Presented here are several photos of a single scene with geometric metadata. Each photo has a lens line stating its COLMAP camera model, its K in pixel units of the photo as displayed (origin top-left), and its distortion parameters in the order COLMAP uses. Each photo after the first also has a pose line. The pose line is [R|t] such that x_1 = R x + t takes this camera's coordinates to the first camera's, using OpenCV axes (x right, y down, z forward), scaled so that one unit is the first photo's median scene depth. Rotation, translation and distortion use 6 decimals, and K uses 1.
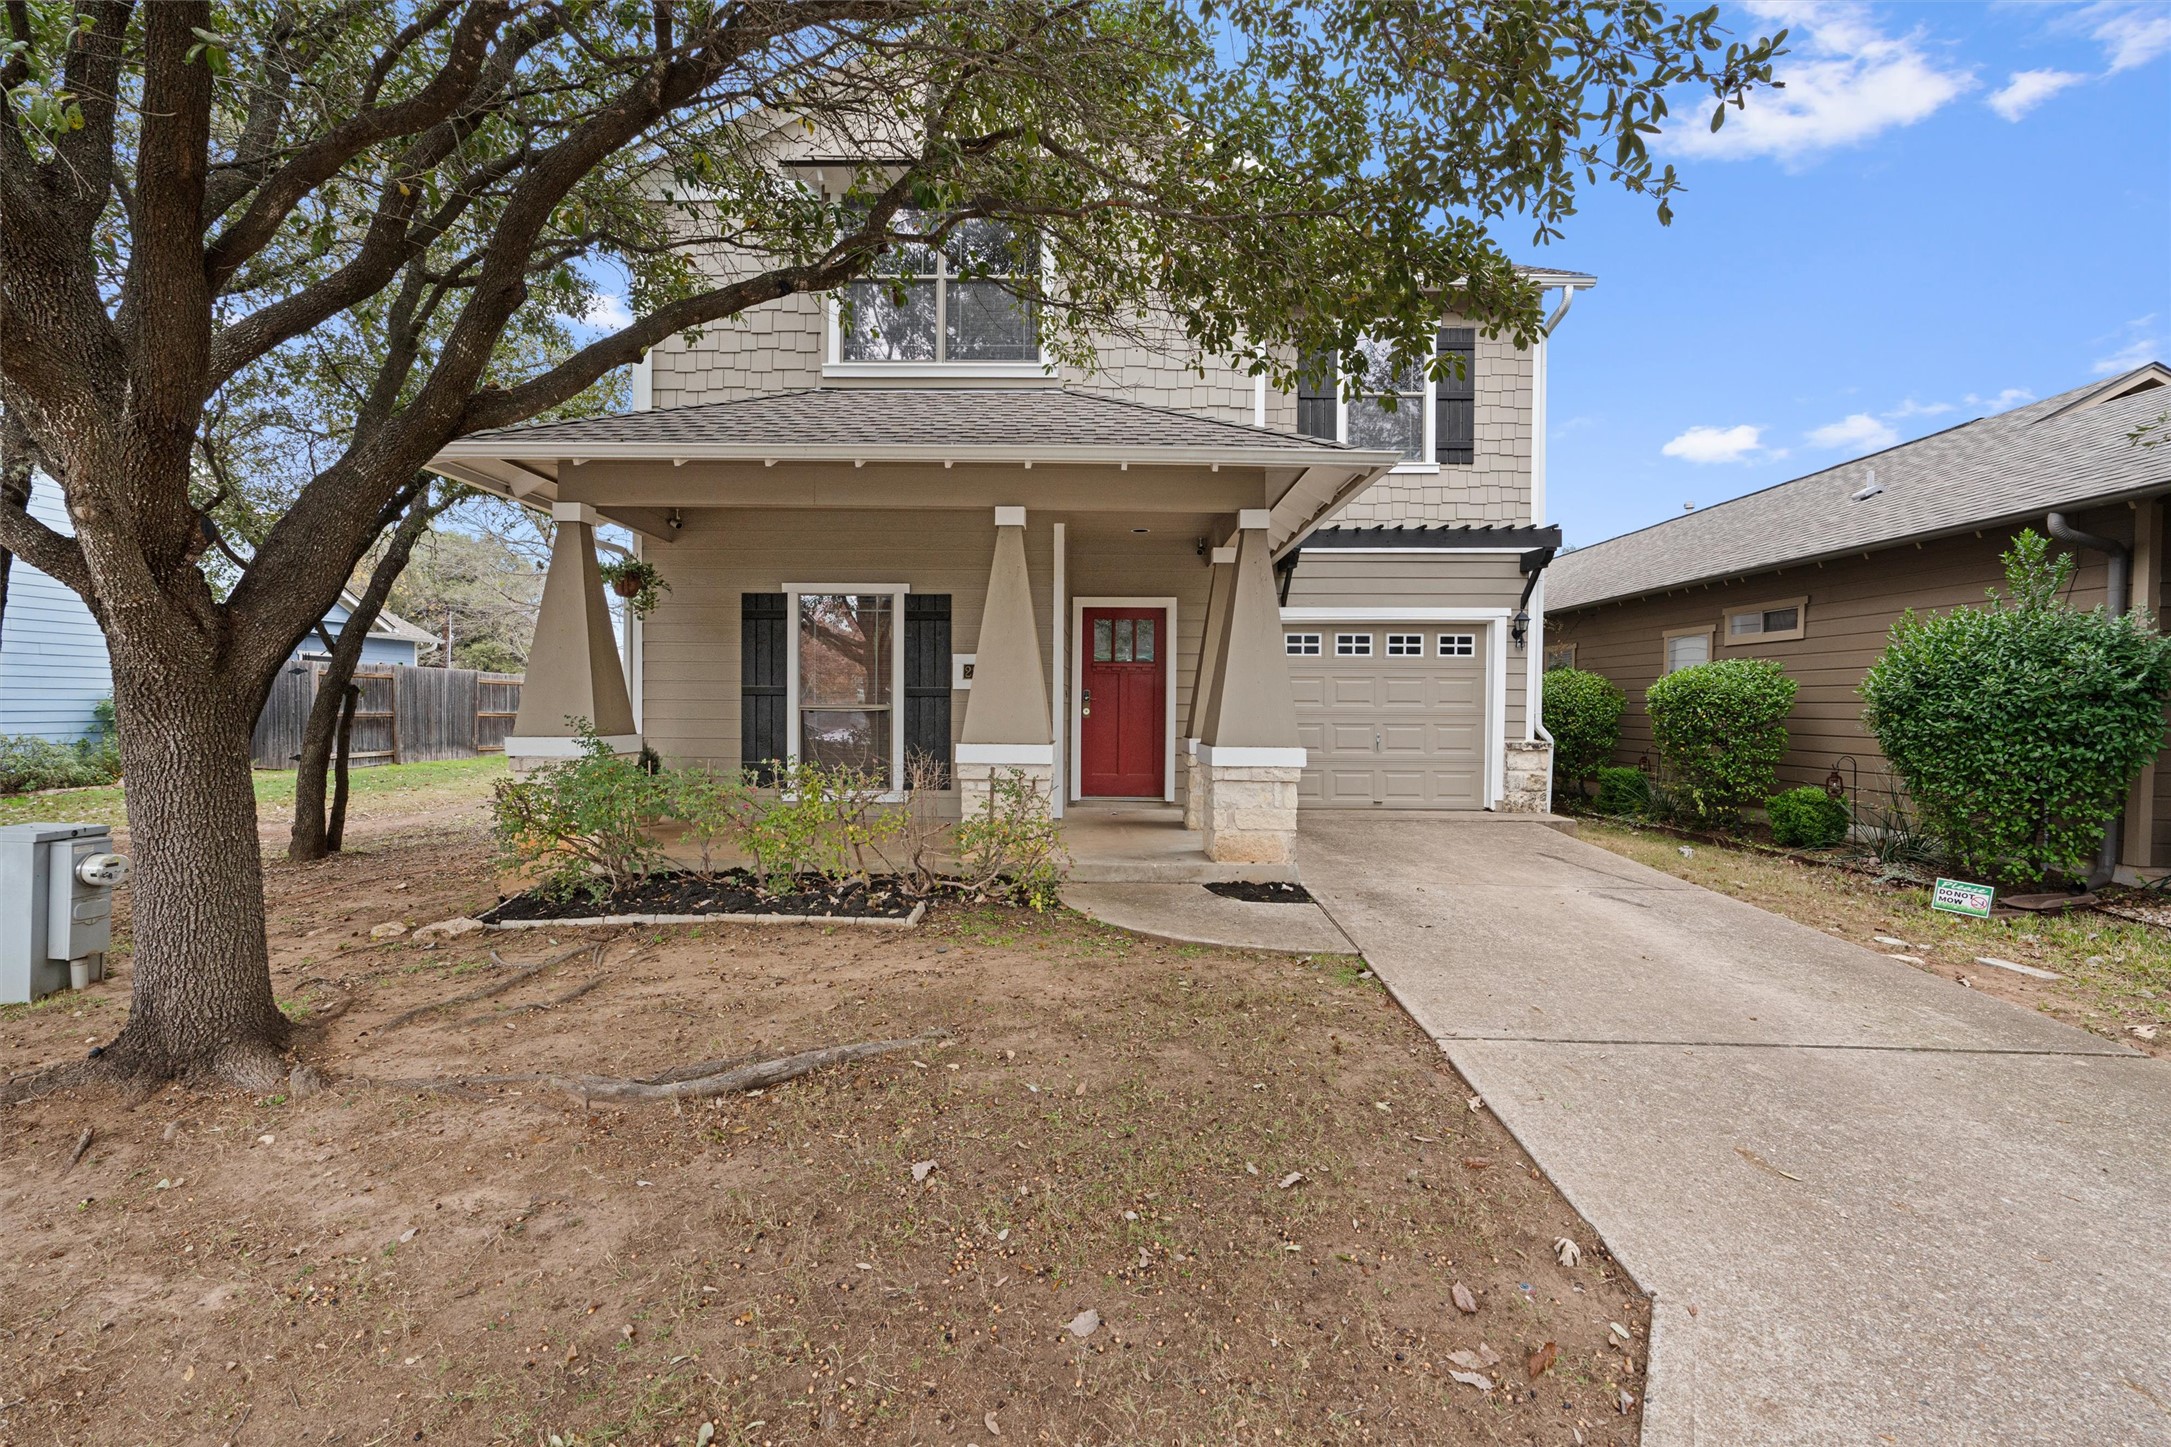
lens RADIAL K [[980.0, 0, 1087.5], [0, 980.0, 714.9], [0, 0, 1]] dist [-0.005396, 0.002402]
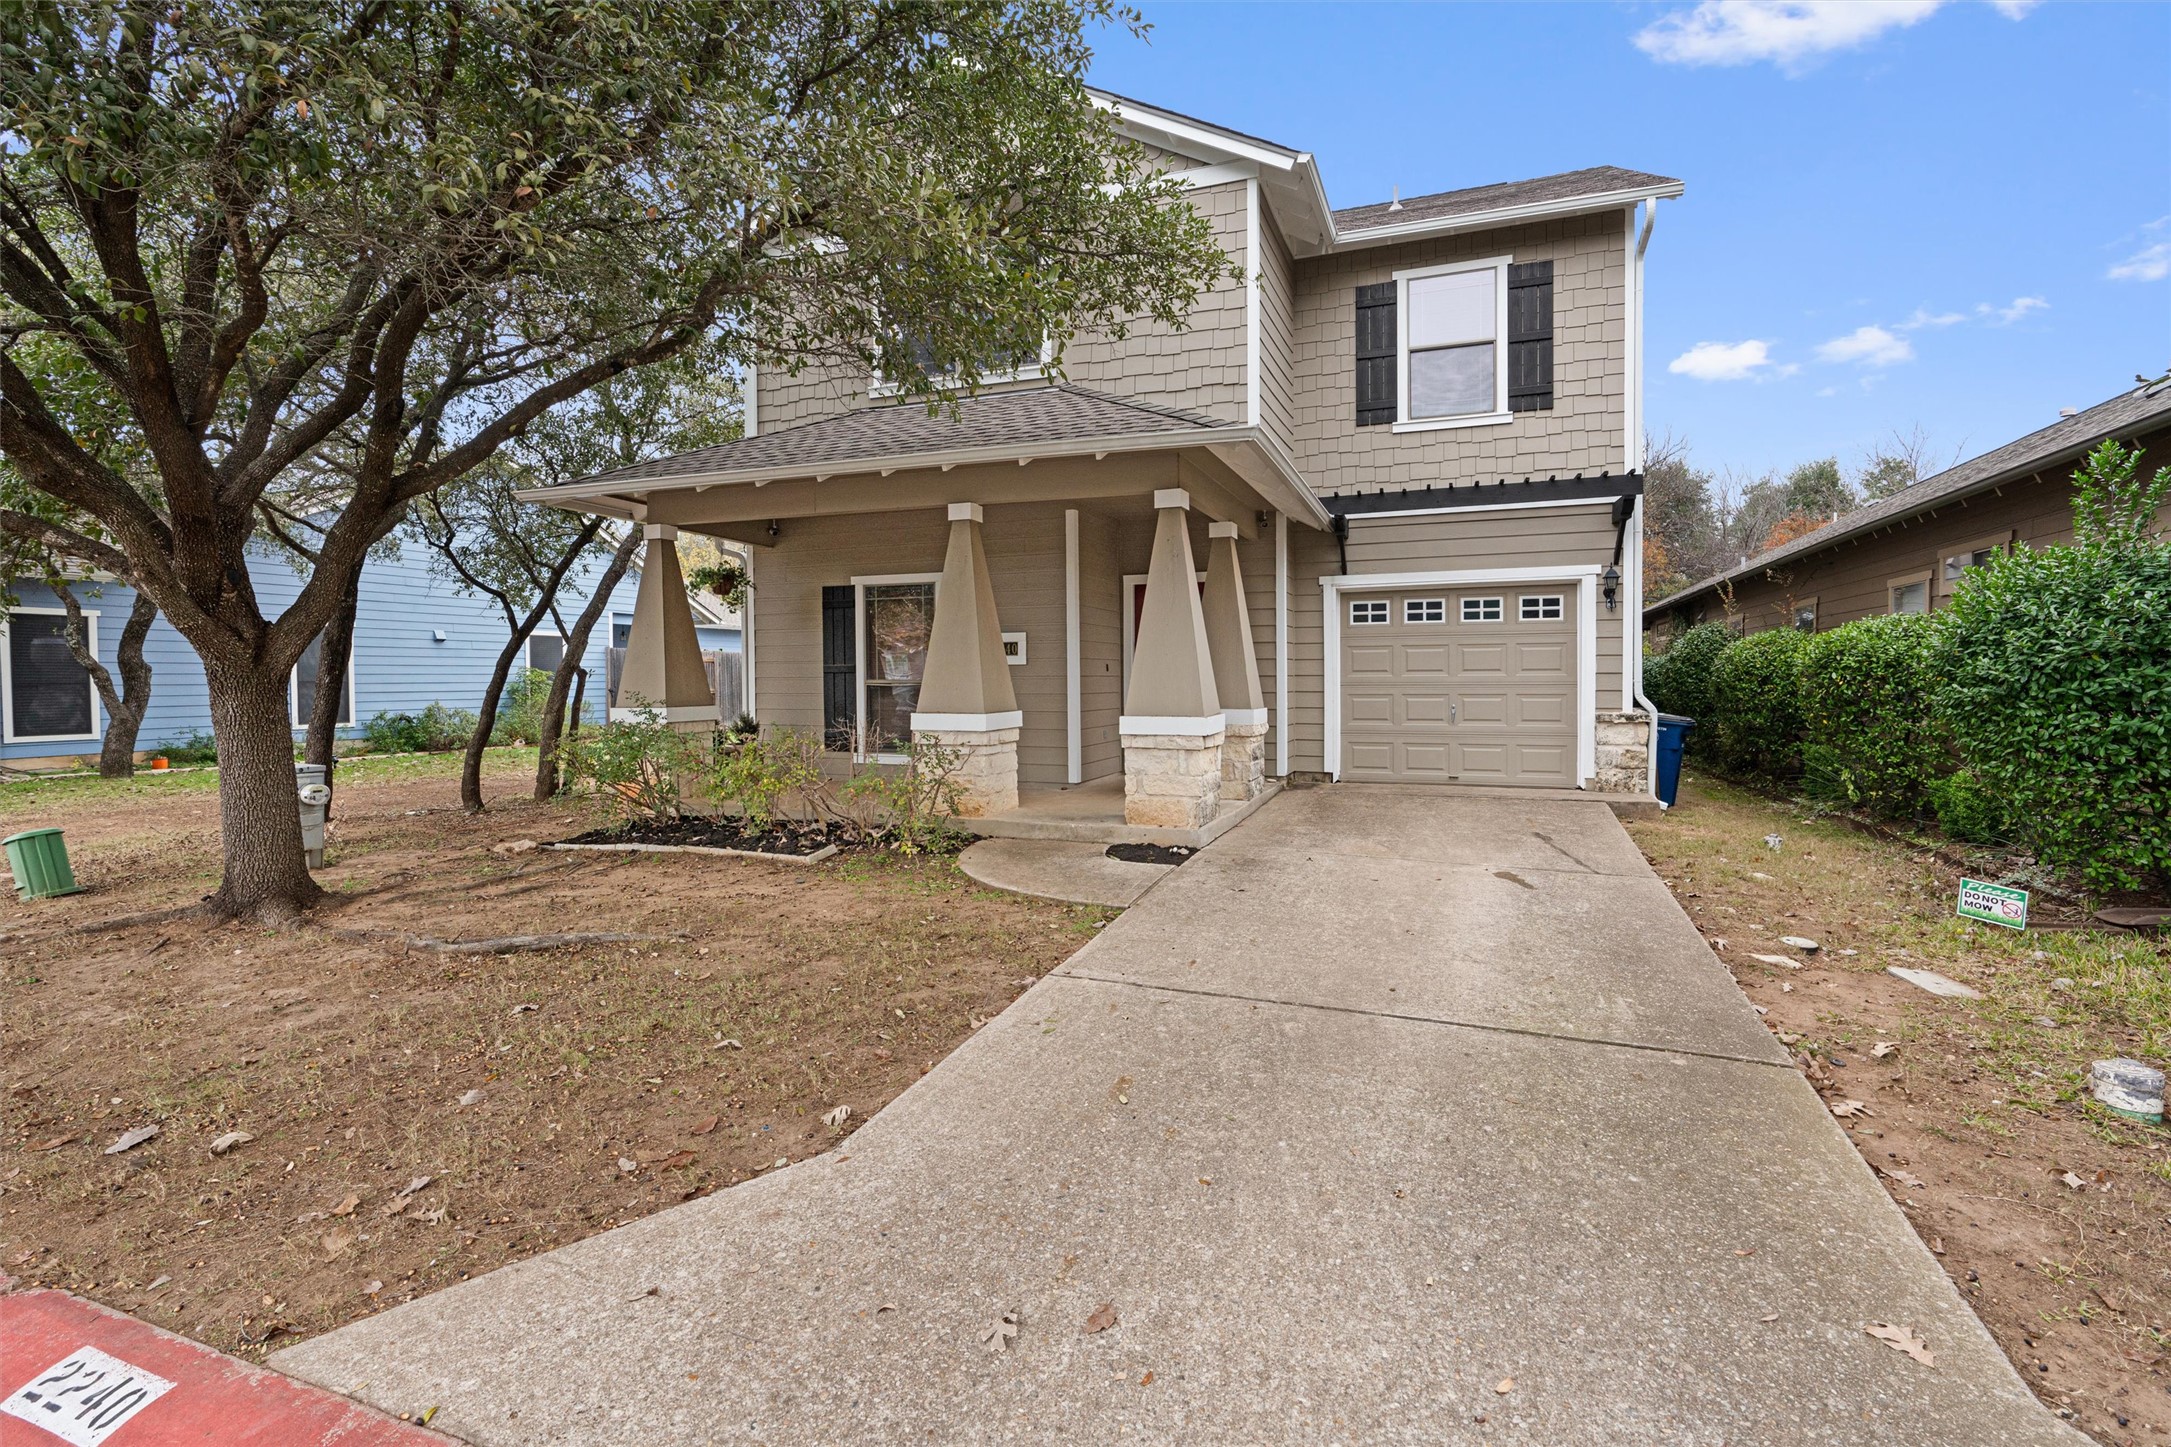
lens RADIAL K [[980.0, 0, 1055.4], [0, 980.0, 691.0], [0, 0, 1]] dist [-0.005396, 0.002402]
pose [[0.939615, -0.007282, -0.342156, 0.347625], [0.007995, 0.999968, 0.000675, 0.003193], [0.342140, -0.003370, 0.939643, -0.021273]]
